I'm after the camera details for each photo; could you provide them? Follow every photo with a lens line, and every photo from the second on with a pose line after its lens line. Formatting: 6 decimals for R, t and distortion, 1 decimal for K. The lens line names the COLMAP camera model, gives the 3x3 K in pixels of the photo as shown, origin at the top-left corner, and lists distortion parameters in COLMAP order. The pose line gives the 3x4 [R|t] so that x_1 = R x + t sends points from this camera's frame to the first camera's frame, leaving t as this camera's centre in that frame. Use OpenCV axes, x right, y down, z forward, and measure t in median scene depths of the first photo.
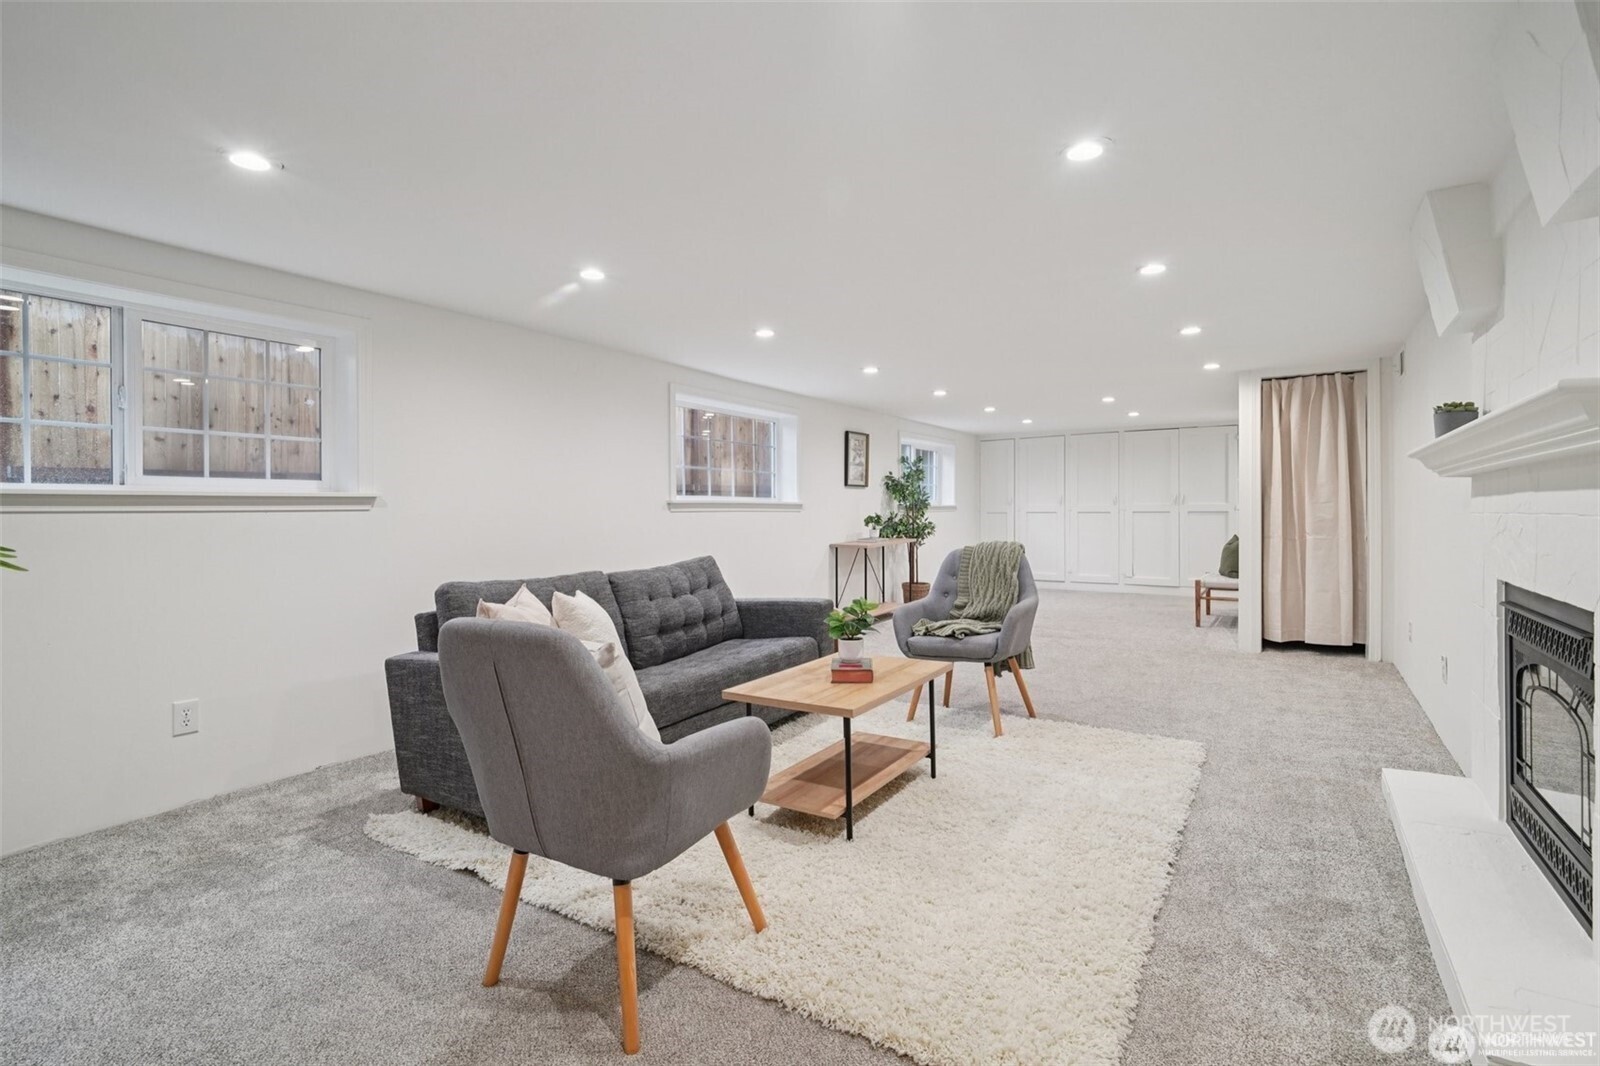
lens RADIAL K [[756.5, 0, 801.2], [0, 756.5, 521.6], [0, 0, 1]] dist [-0.004719, 0.000260]
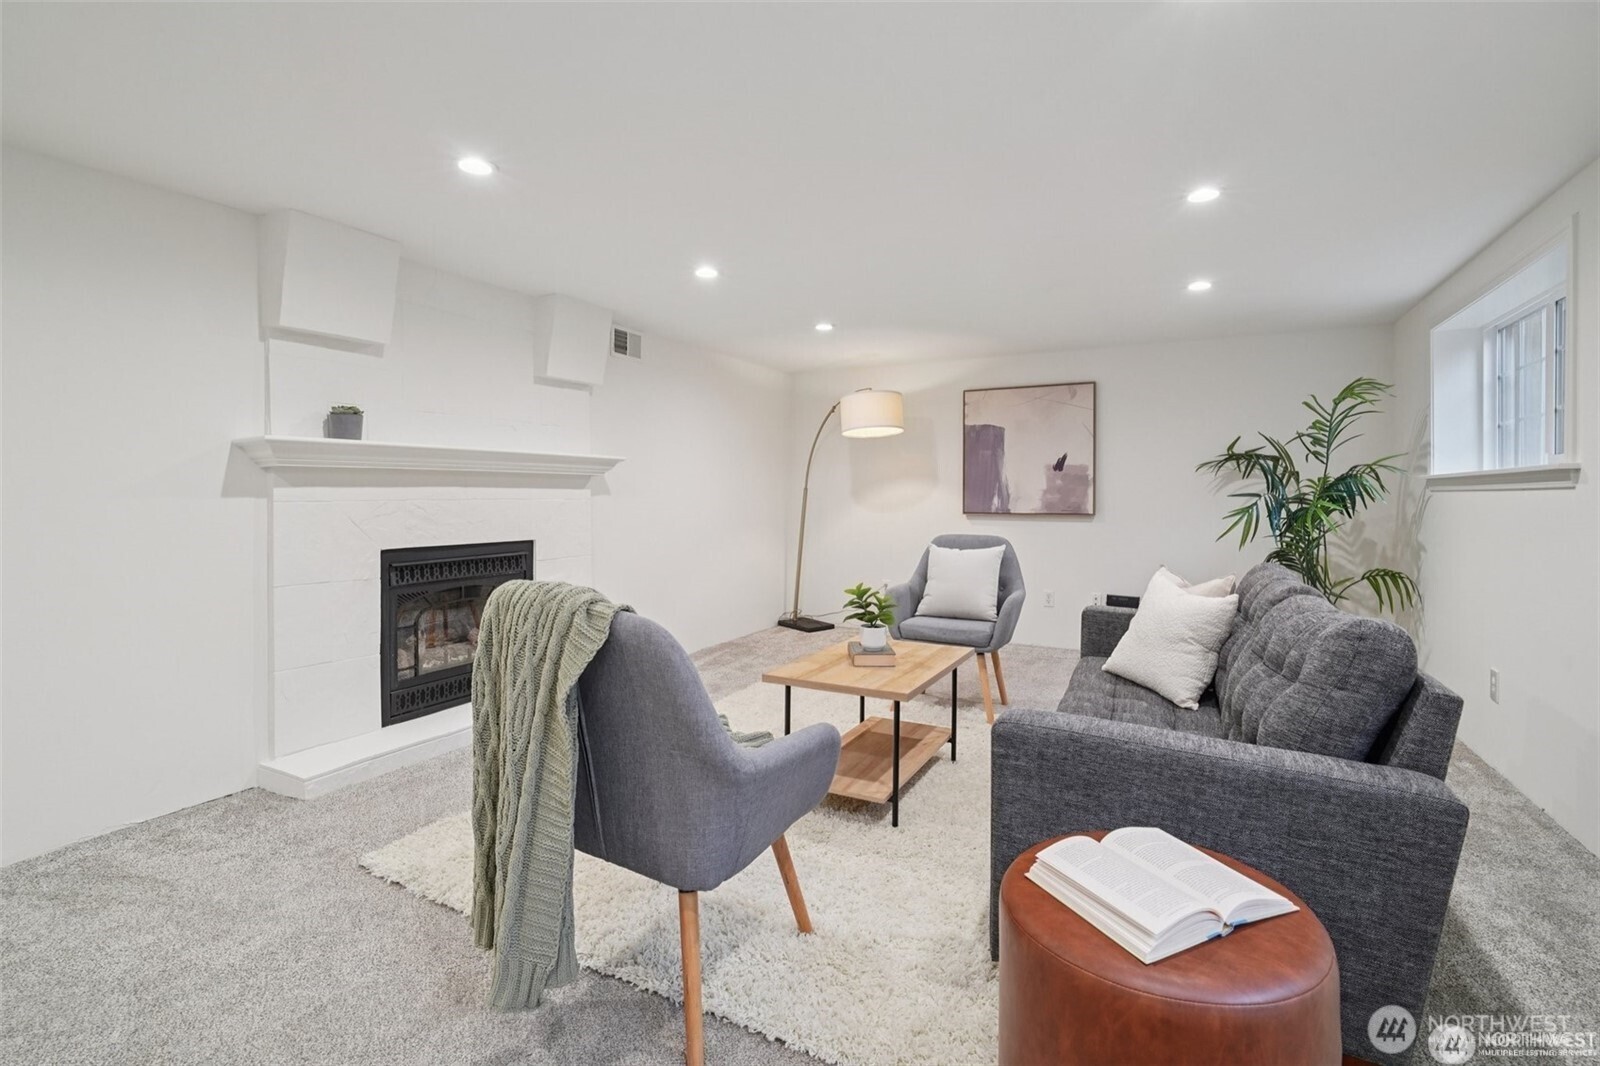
lens RADIAL K [[764.2, 0, 805.9], [0, 764.2, 497.9], [0, 0, 1]] dist [0.015102, -0.000066]
pose [[-0.994733, 0.012446, -0.101742, 0.100445], [0.010429, 0.999739, 0.020338, -0.011591], [0.101968, 0.019170, -0.994603, 0.803044]]
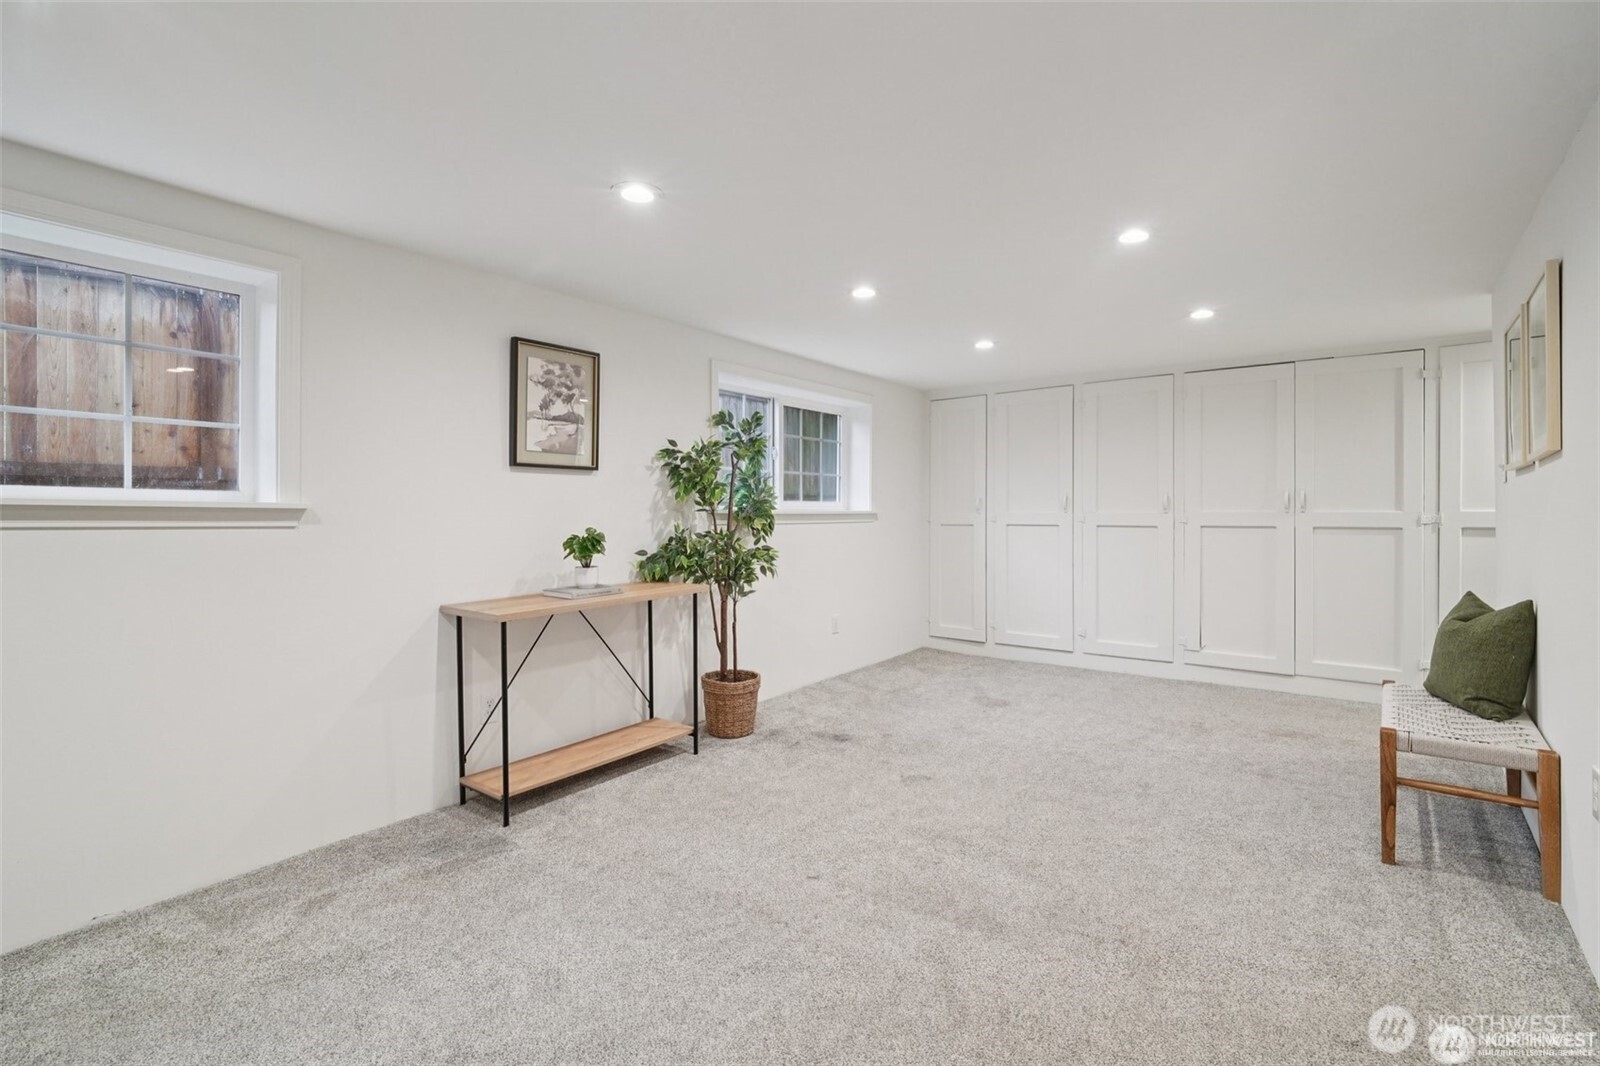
lens RADIAL K [[753.5, 0, 814.0], [0, 753.5, 513.4], [0, 0, 1]] dist [-0.015589, -0.000535]
pose [[0.997832, 0.005432, -0.065595, 0.259579], [-0.006502, 0.999849, -0.016117, -0.014402], [0.065498, 0.016509, 0.997716, 0.587072]]
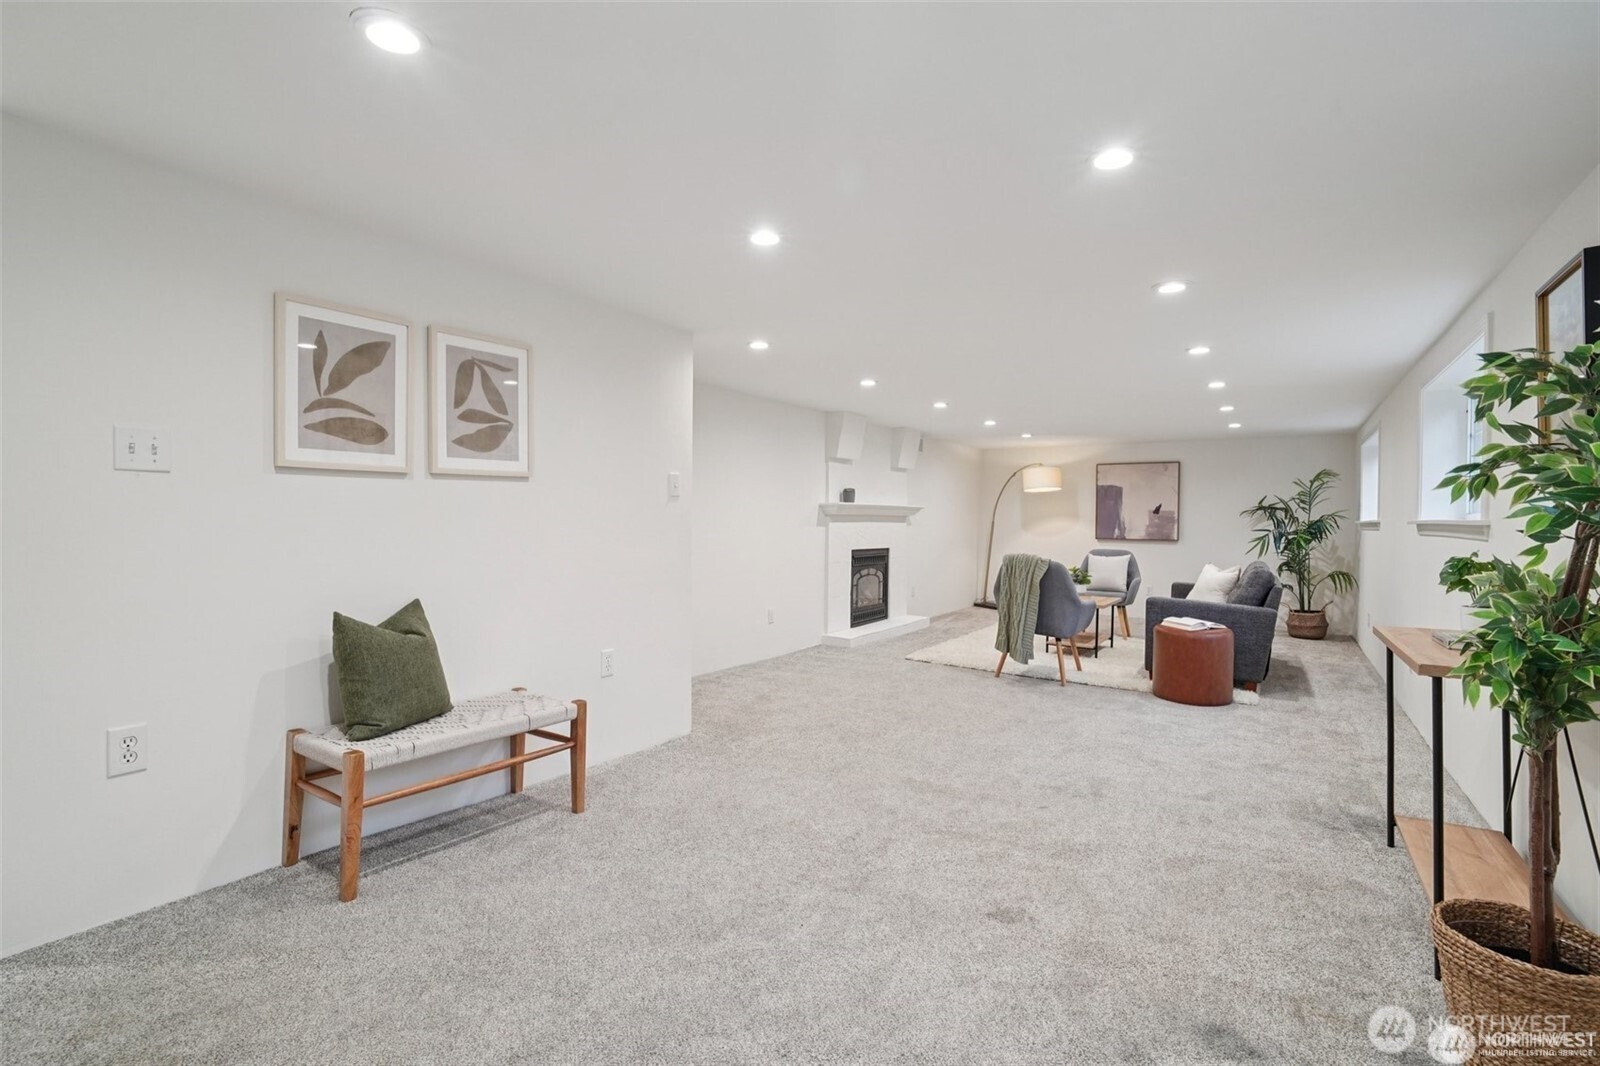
lens RADIAL K [[756.5, 0, 801.2], [0, 756.5, 521.6], [0, 0, 1]] dist [-0.004719, 0.000260]
pose [[-0.999999, -0.000009, -0.001102, 0.371295], [-0.000029, 0.999844, 0.017653, -0.030204], [0.001102, 0.017653, -0.999844, 1.340693]]
